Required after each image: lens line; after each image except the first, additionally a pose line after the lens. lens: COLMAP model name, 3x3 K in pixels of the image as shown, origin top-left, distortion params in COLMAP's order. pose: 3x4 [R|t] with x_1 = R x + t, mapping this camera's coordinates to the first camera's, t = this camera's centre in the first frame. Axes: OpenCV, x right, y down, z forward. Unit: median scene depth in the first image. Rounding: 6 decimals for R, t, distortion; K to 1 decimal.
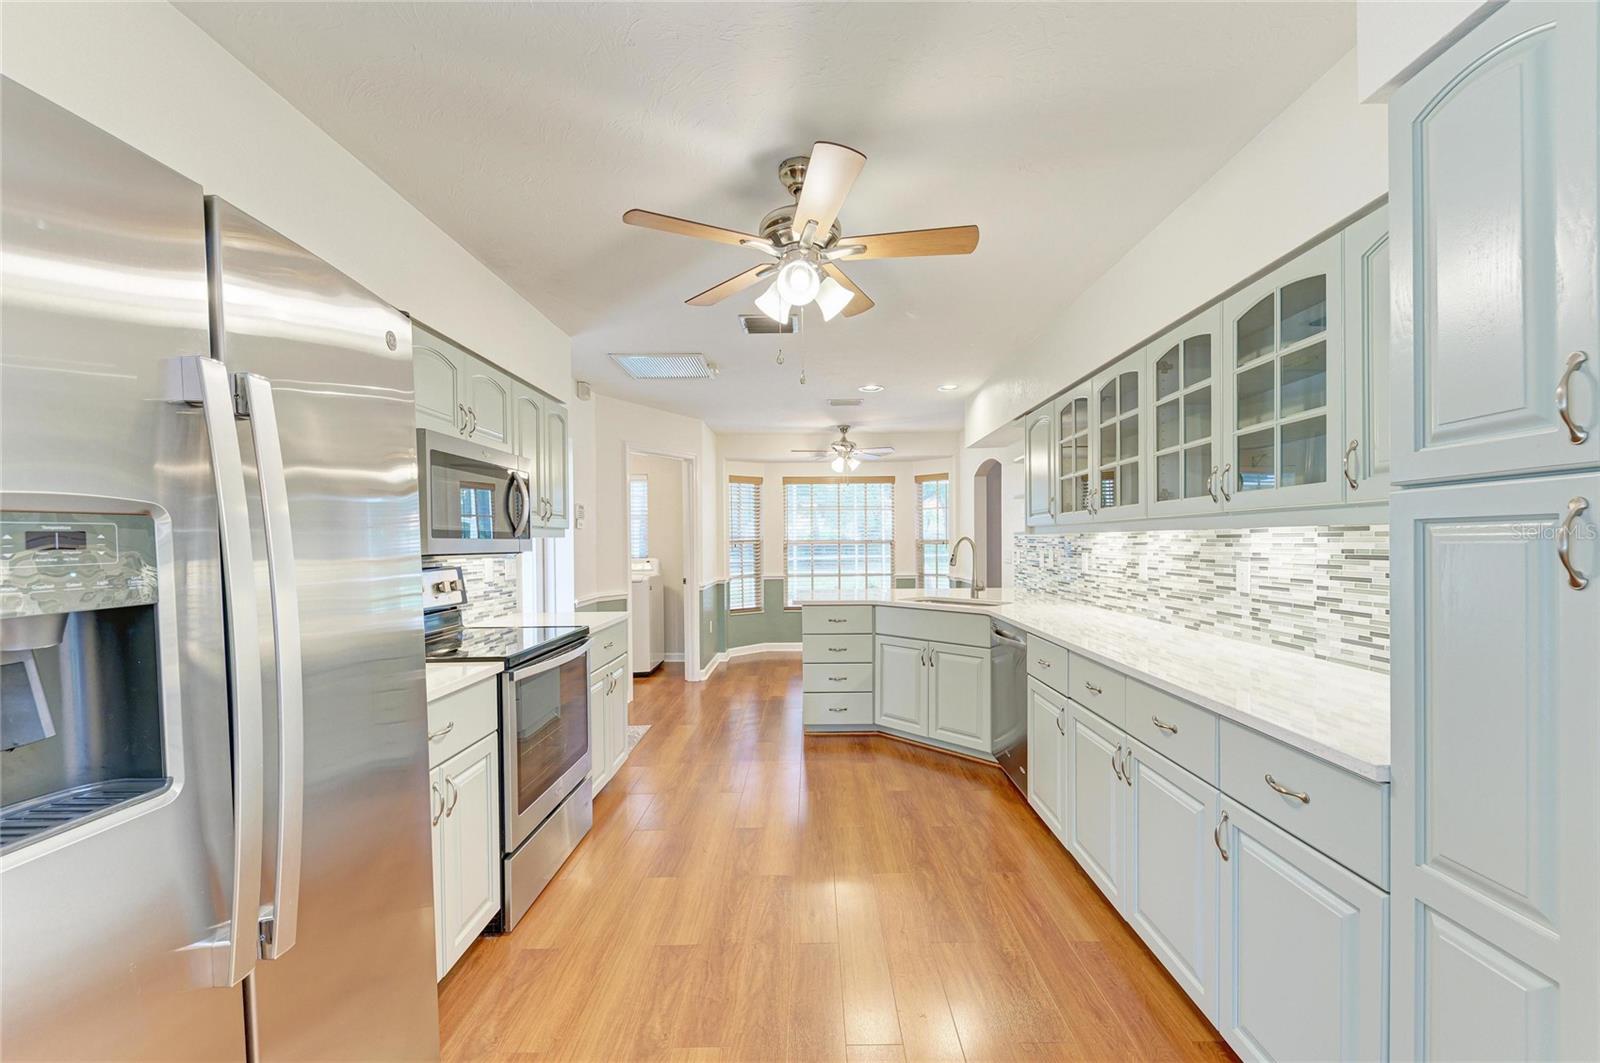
lens RADIAL K [[644.1, 0, 817.1], [0, 644.1, 539.8], [0, 0, 1]] dist [0.023307, 0.000079]
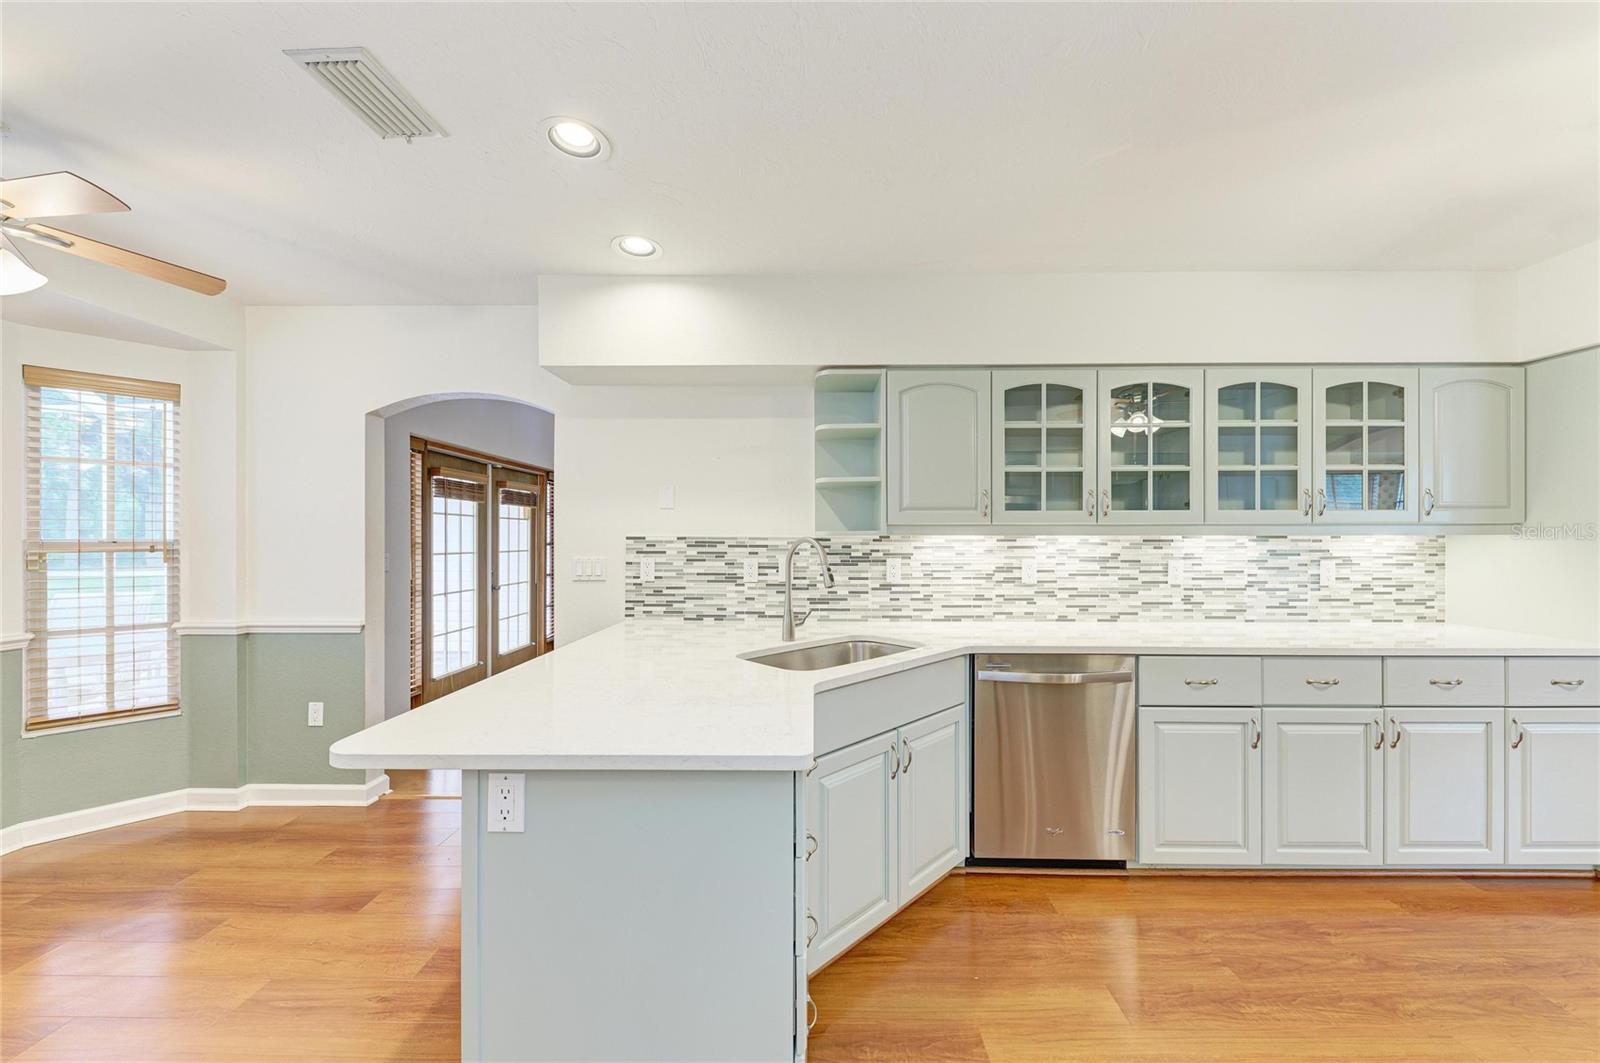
lens RADIAL K [[570.5, 0, 814.6], [0, 570.5, 539.1], [0, 0, 1]] dist [0.012028, -0.006381]
pose [[0.013244, 0.011176, 0.999850, -0.359721], [-0.002652, 0.999934, -0.011142, 0.004059], [-0.999909, -0.002504, 0.013273, 1.241782]]
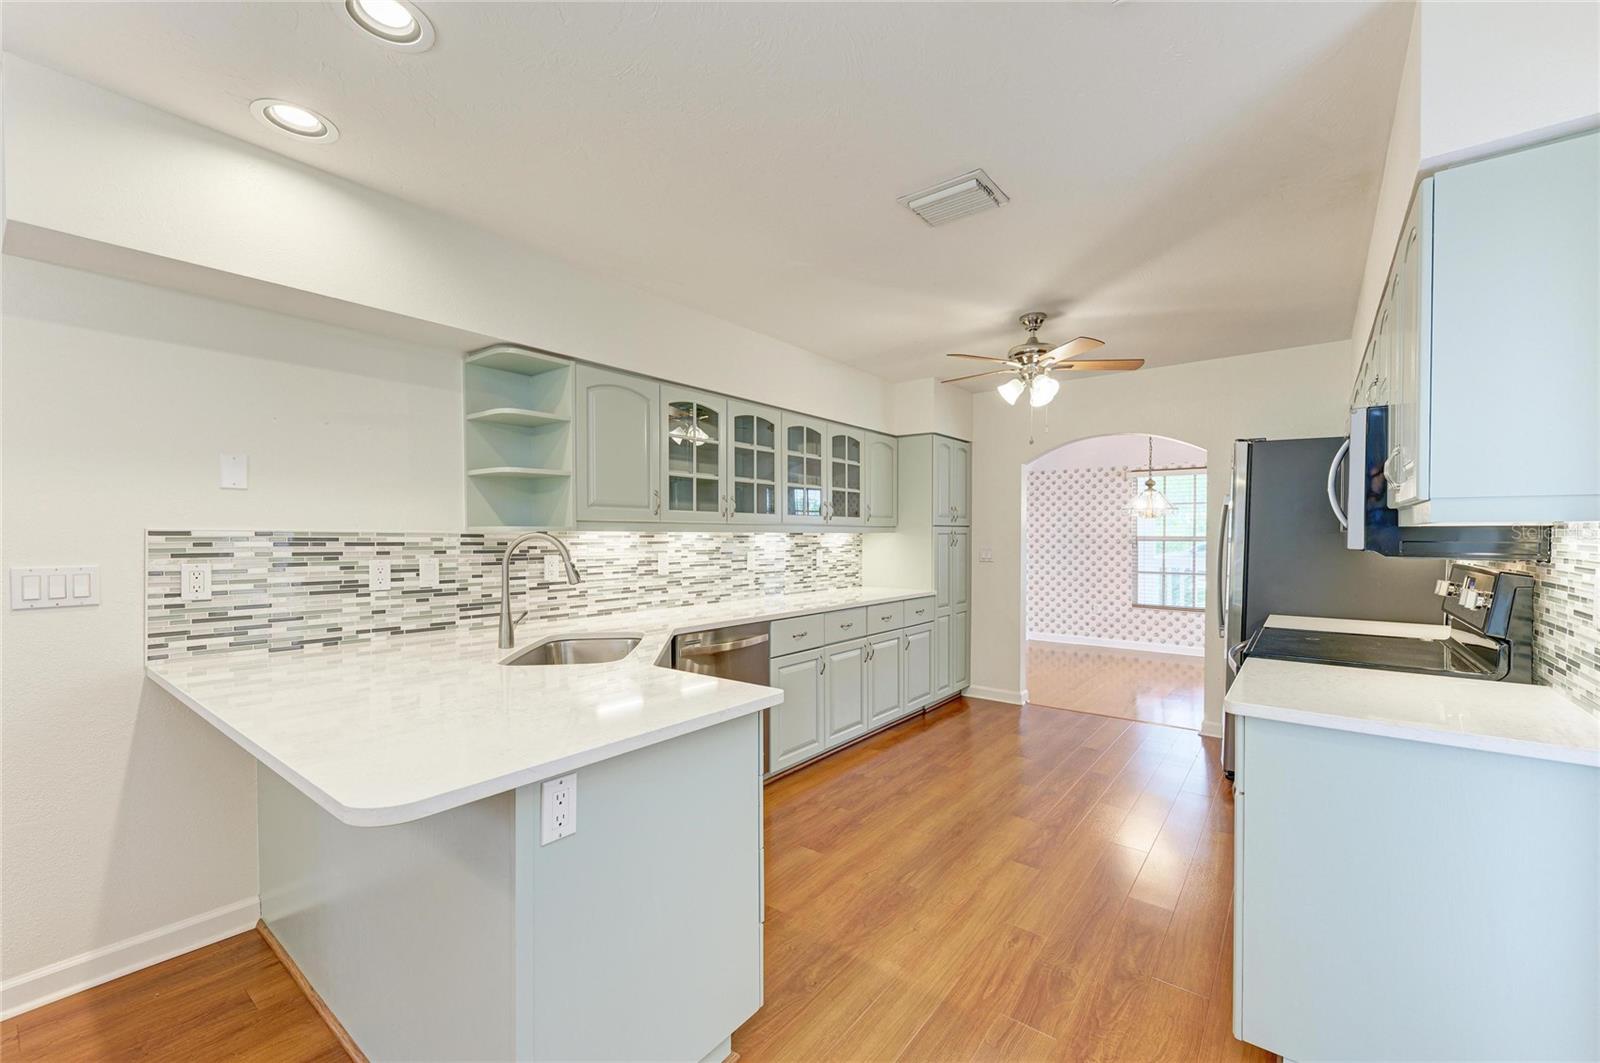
lens RADIAL K [[642.7, 0, 812.8], [0, 642.7, 545.7], [0, 0, 1]] dist [0.006629, -0.000074]
pose [[-0.791404, 0.001397, 0.611292, -0.359413], [0.006884, 0.999954, 0.006626, 0.005873], [-0.611255, 0.009452, -0.791377, 1.621204]]
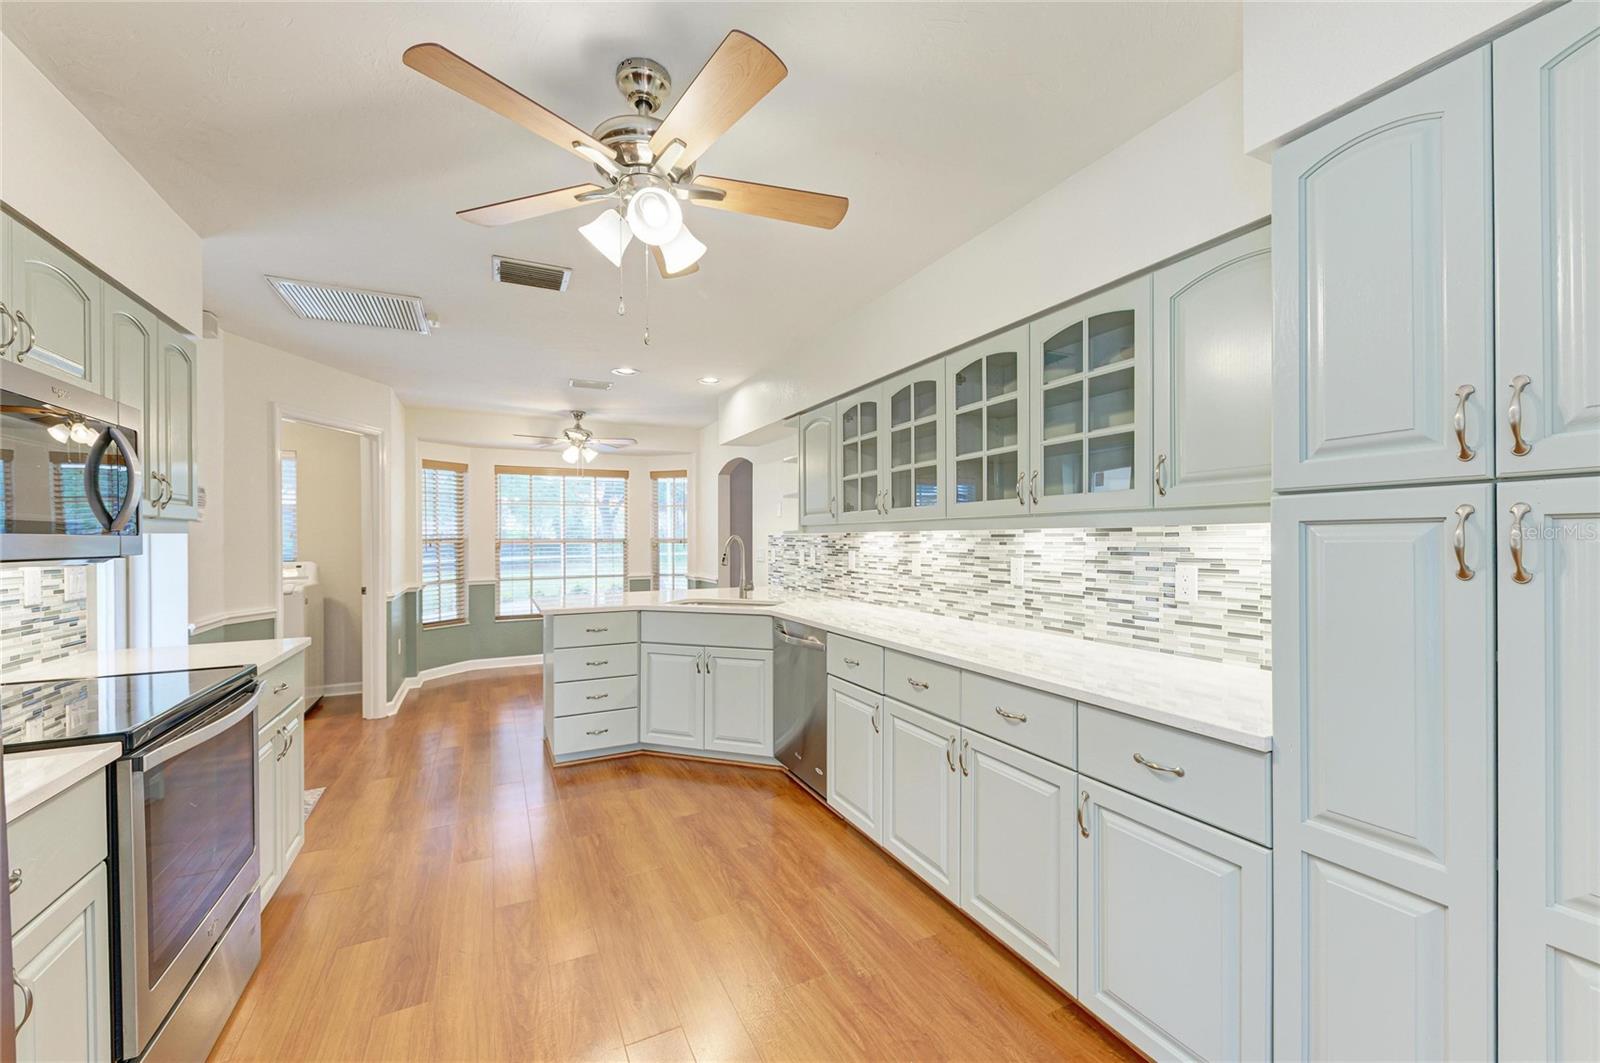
lens RADIAL K [[633.9, 0, 812.6], [0, 633.9, 534.9], [0, 0, 1]] dist [0.023173, -0.007176]
pose [[0.895911, 0.005165, 0.444204, -0.114683], [-0.002486, 0.999975, -0.006614, 0.000799], [-0.444227, 0.004821, 0.895901, 0.120474]]
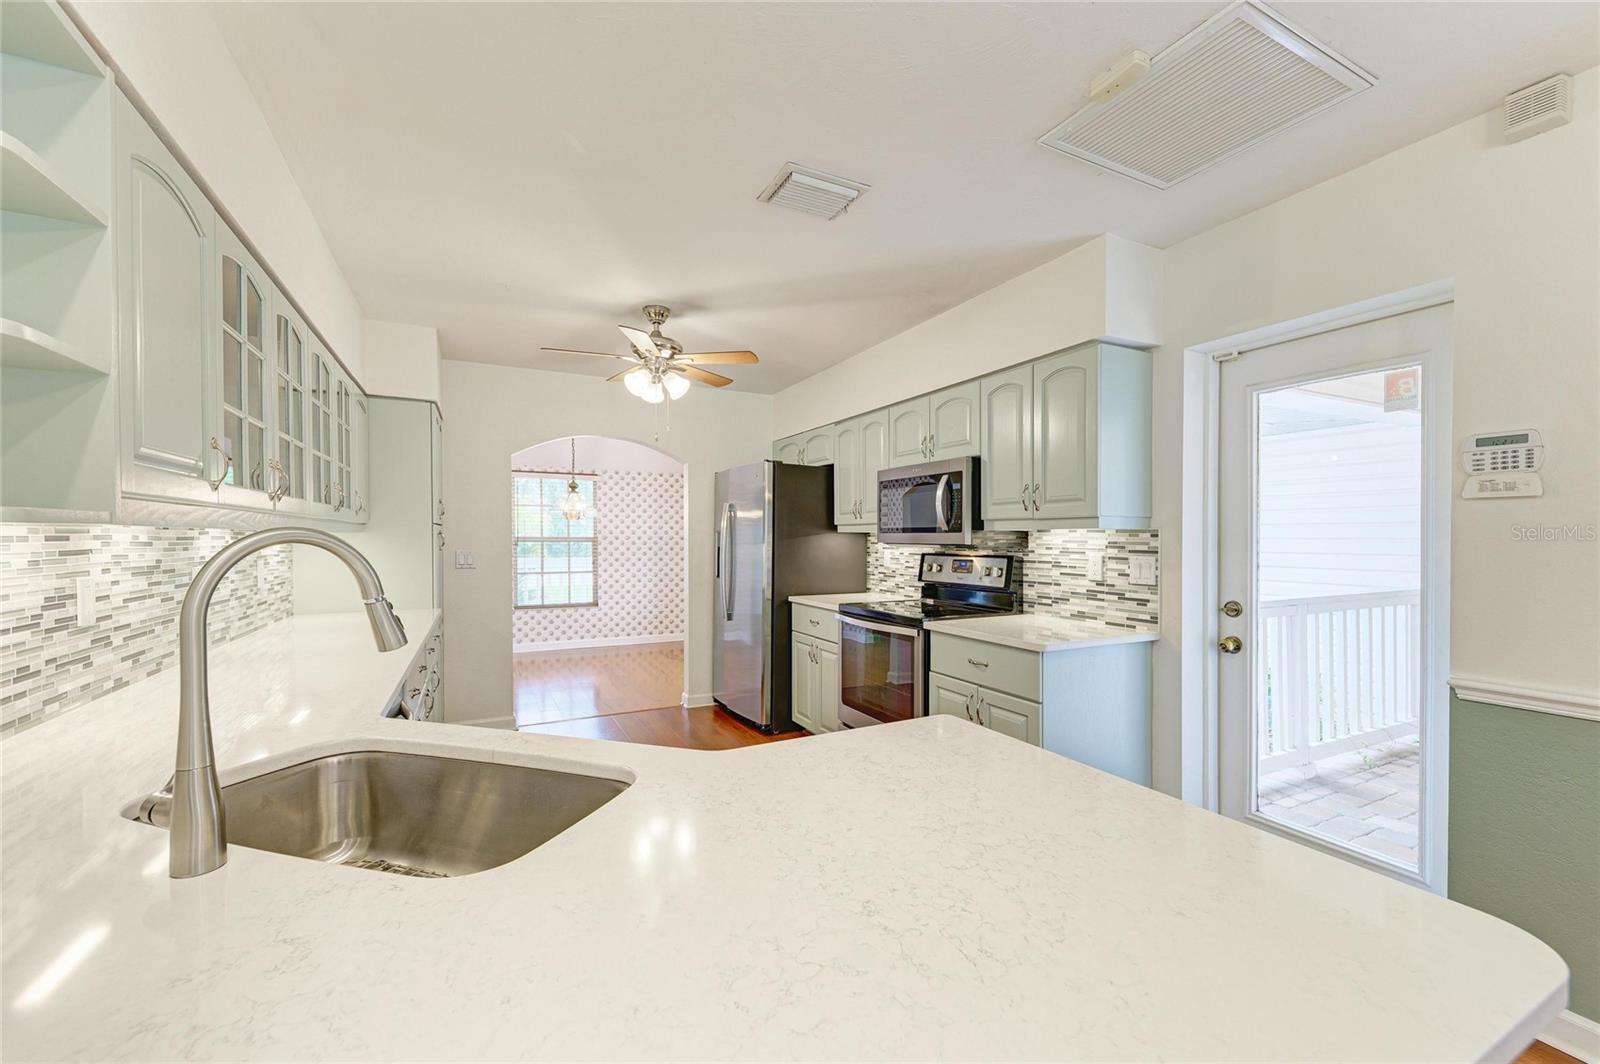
lens RADIAL K [[642.7, 0, 812.8], [0, 642.7, 546.2], [0, 0, 1]] dist [0.006629, -0.000074]
pose [[-0.889834, 0.018754, -0.455899, 0.223161], [0.012058, 0.999773, 0.017593, -0.000157], [0.456125, 0.010158, -0.889858, 1.586790]]
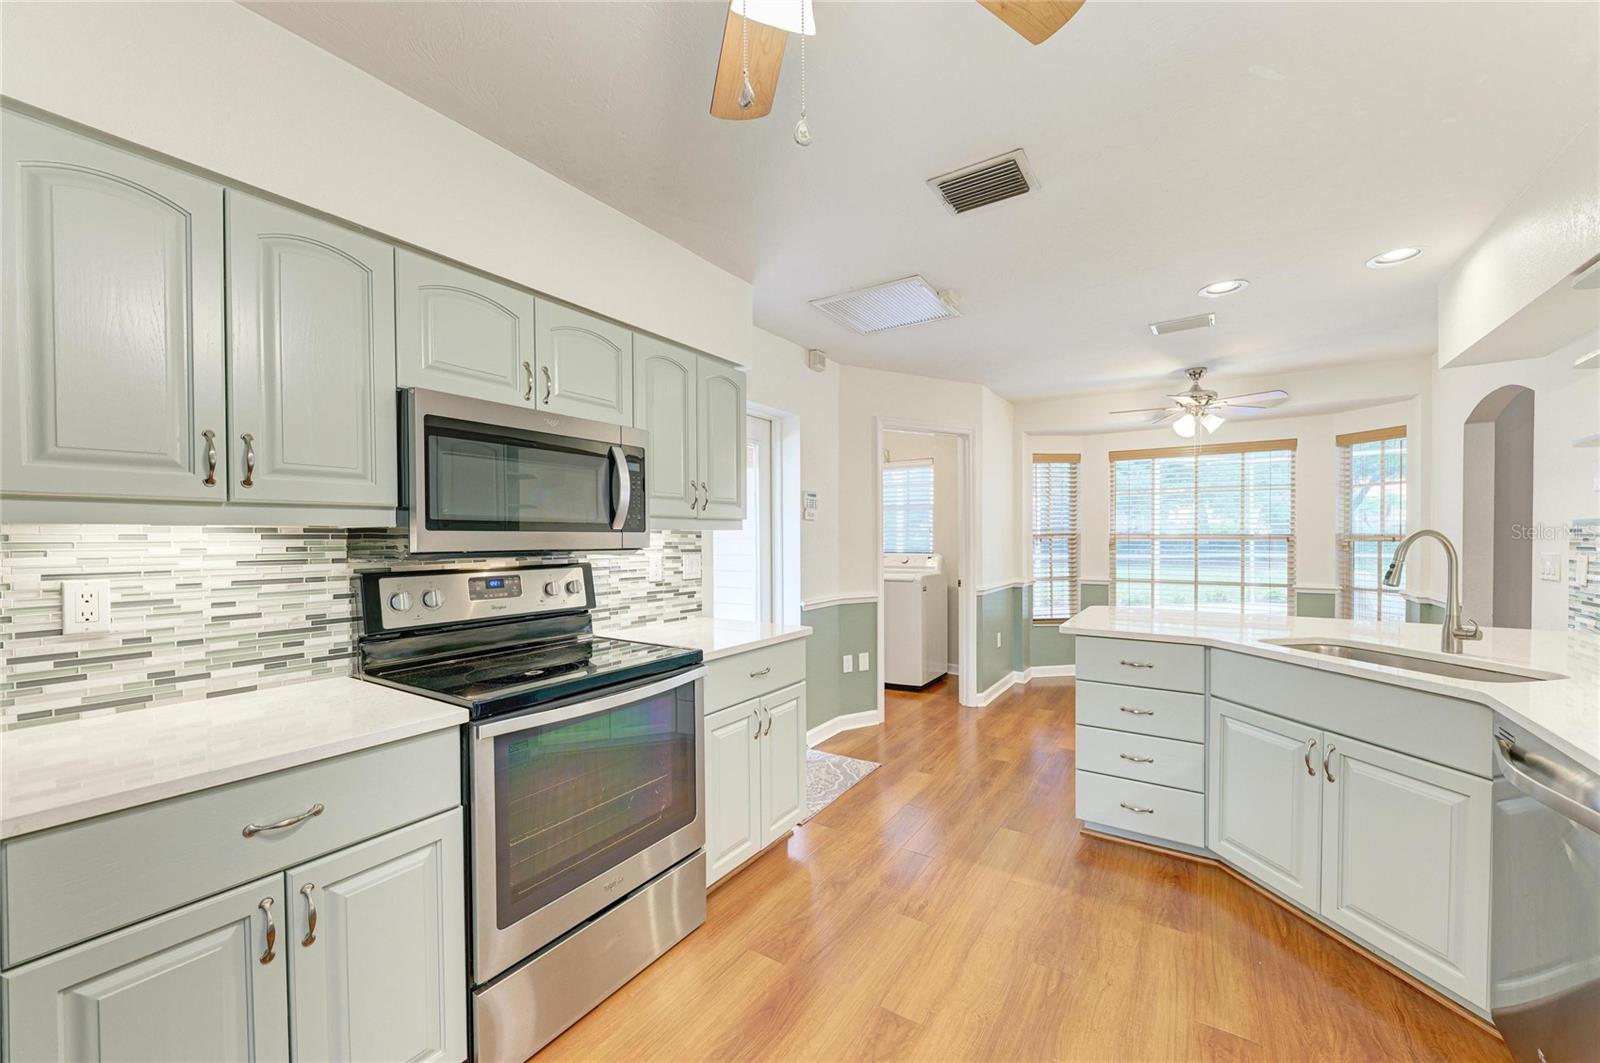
lens RADIAL K [[621.2, 0, 804.5], [0, 621.2, 538.6], [0, 0, 1]] dist [0.017096, -0.006925]
pose [[0.836594, 0.009042, -0.547748, 0.115742], [-0.003385, 0.999930, 0.011336, -0.001947], [0.547812, -0.007629, 0.836567, 0.410228]]
